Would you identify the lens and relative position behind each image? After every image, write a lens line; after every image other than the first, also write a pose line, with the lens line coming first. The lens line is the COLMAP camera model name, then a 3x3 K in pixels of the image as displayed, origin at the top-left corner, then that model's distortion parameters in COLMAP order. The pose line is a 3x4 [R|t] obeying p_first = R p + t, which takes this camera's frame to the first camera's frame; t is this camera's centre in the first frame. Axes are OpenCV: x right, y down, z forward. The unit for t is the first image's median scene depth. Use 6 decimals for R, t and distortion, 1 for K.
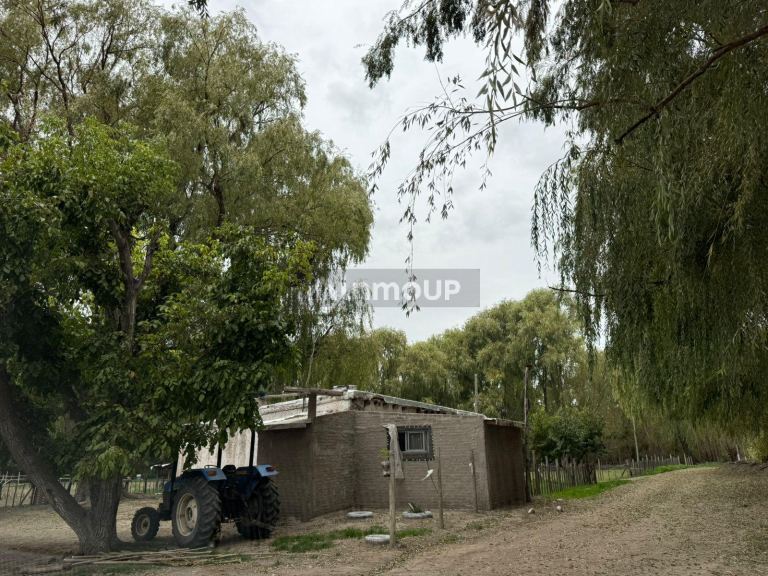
lens RADIAL K [[558.2, 0, 384.0], [0, 558.2, 288.0], [0, 0, 1]] dist [0.089551, -0.083724]
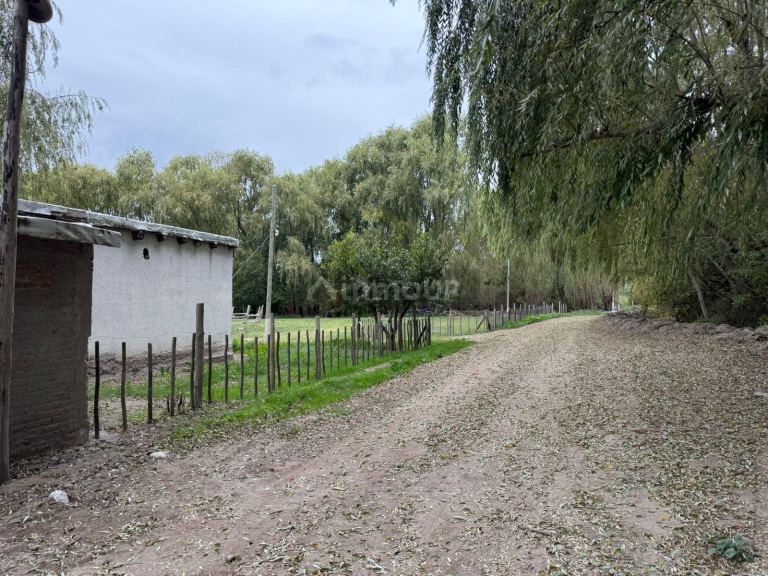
lens RADIAL K [[558.2, 0, 384.0], [0, 558.2, 288.0], [0, 0, 1]] dist [0.089551, -0.083724]
pose [[0.986735, 0.019678, 0.161141, 0.080443], [-0.061888, 0.963262, 0.261335, 0.040260], [-0.150078, -0.267841, 0.951703, 0.147178]]
